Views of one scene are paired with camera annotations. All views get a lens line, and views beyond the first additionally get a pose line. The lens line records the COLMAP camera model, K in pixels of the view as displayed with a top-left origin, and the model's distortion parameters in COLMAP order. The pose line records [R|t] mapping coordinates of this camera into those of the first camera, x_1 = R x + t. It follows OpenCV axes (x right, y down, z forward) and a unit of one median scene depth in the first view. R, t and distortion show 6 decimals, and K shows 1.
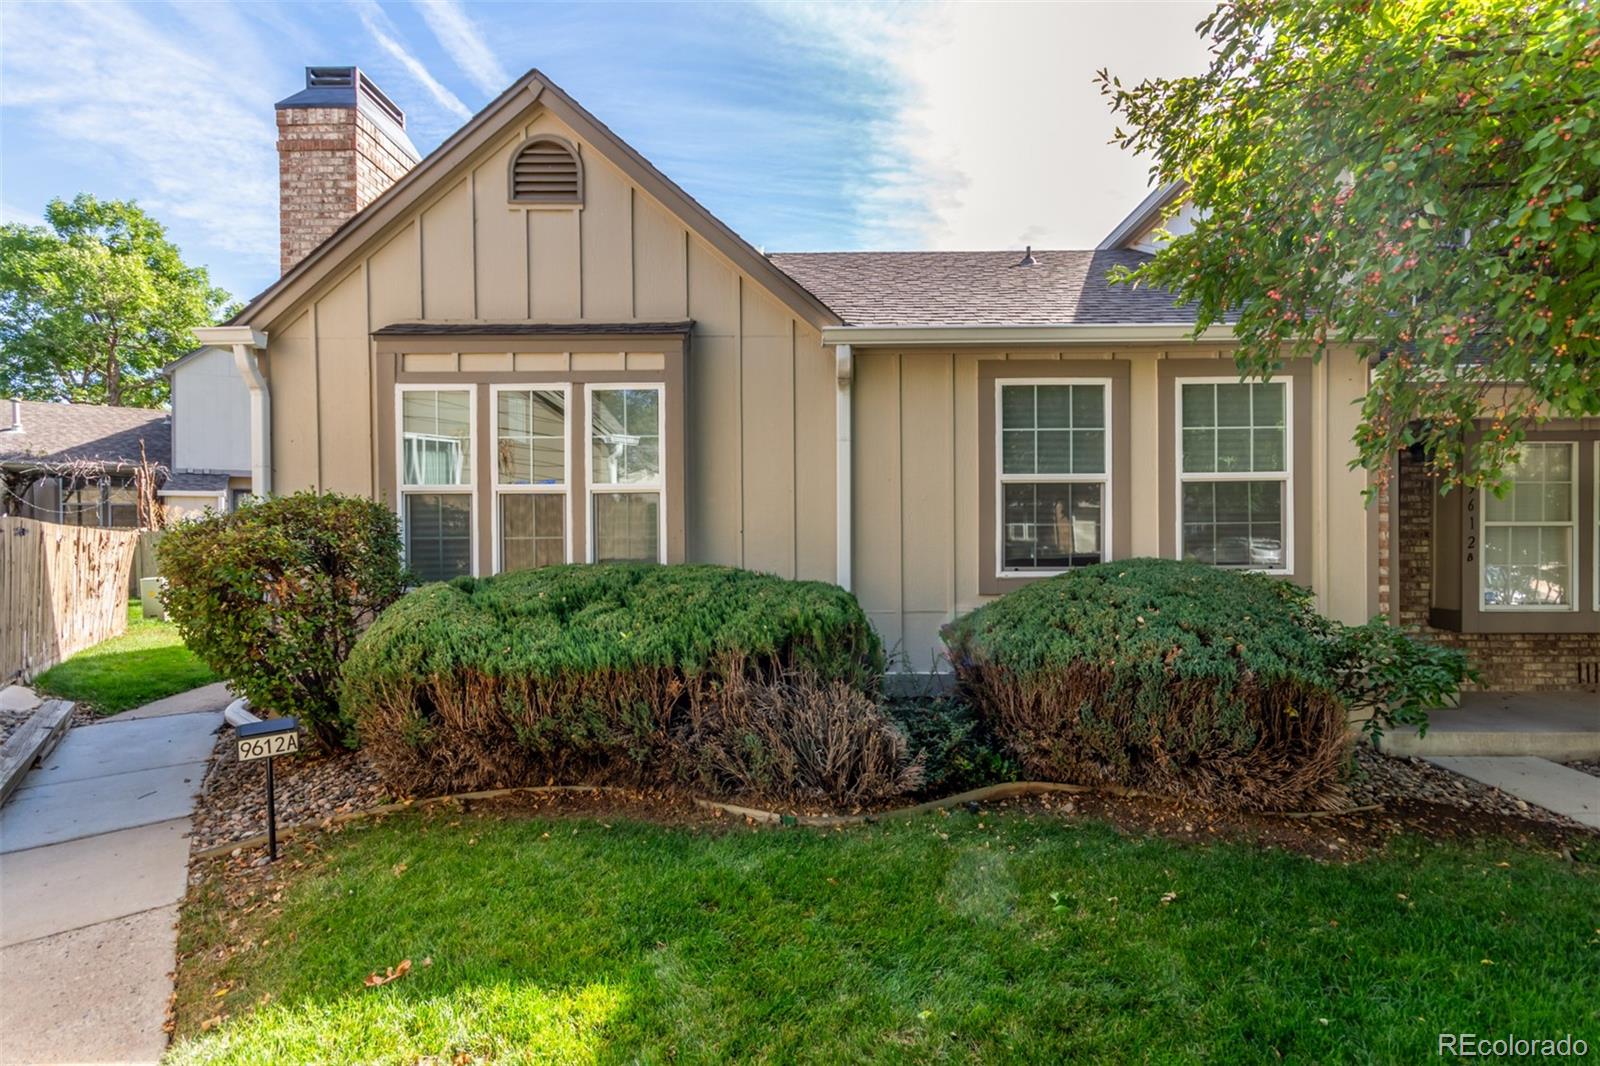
lens RADIAL K [[750.8, 0, 800.0], [0, 750.8, 533.0], [0, 0, 1]] dist [0.001228, 0.000544]
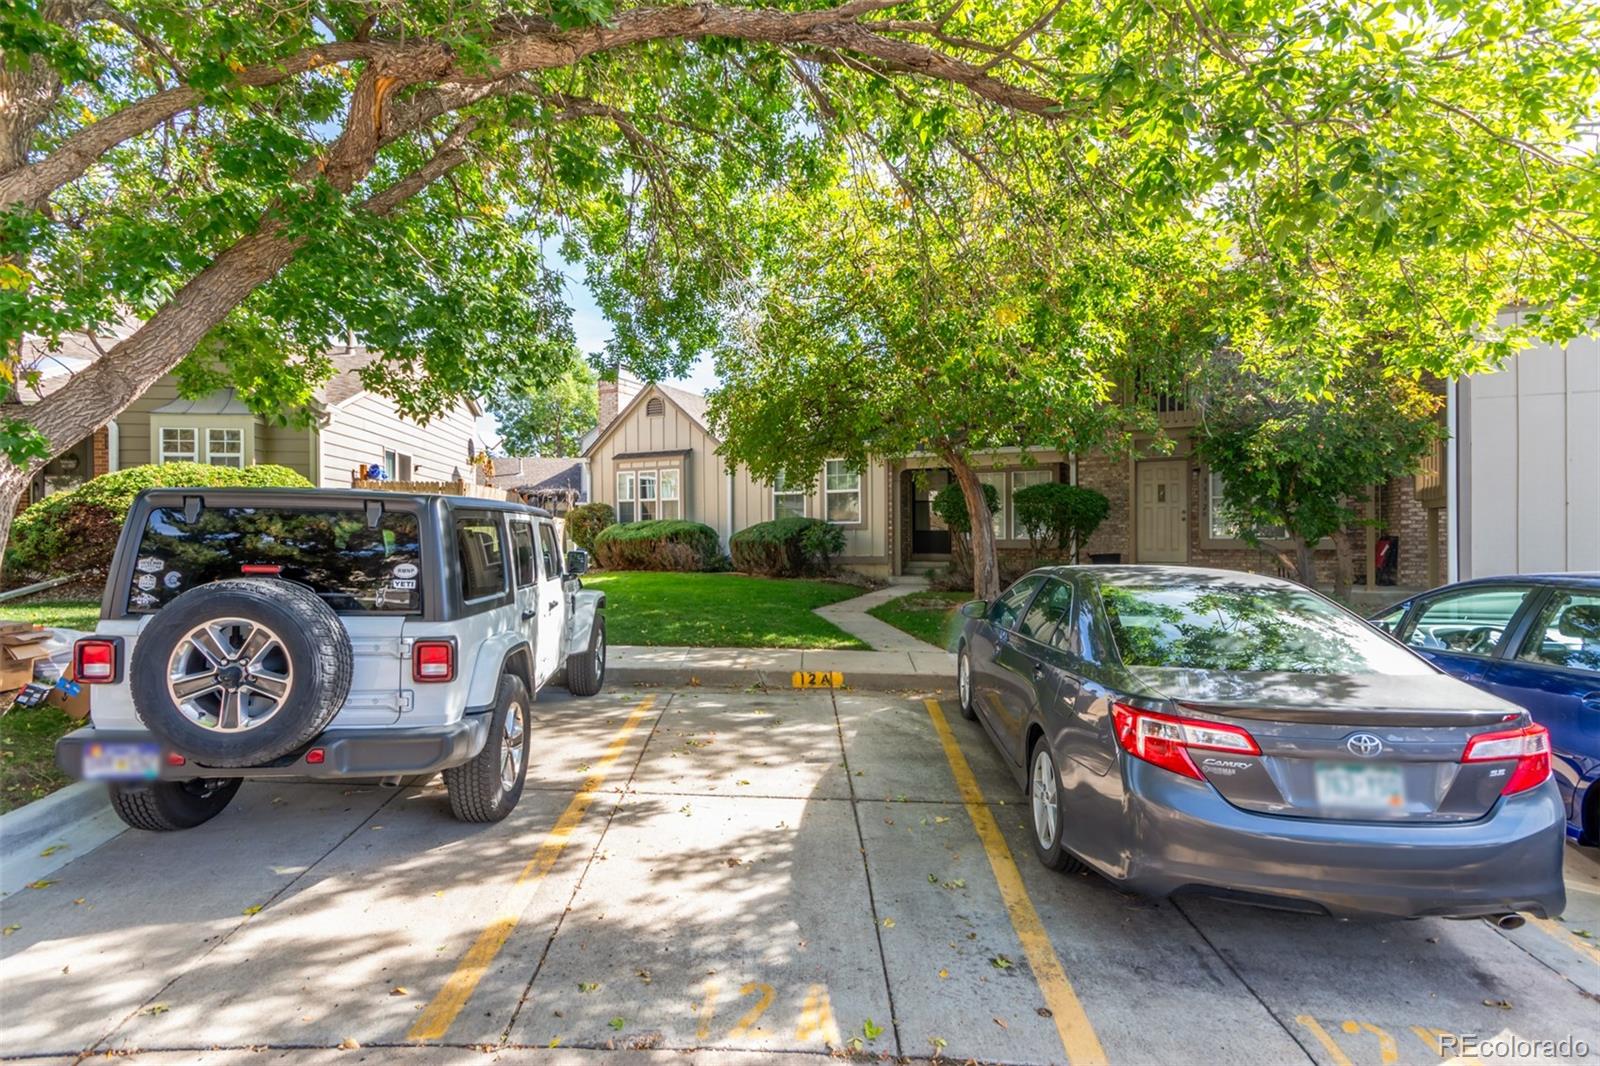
lens RADIAL K [[750.8, 0, 800.0], [0, 750.8, 533.0], [0, 0, 1]] dist [0.001228, 0.000544]
pose [[0.908874, -0.004016, -0.417051, 0.583328], [0.003104, 0.999991, -0.002866, 0.036355], [0.417059, 0.001310, 0.908879, -0.633817]]
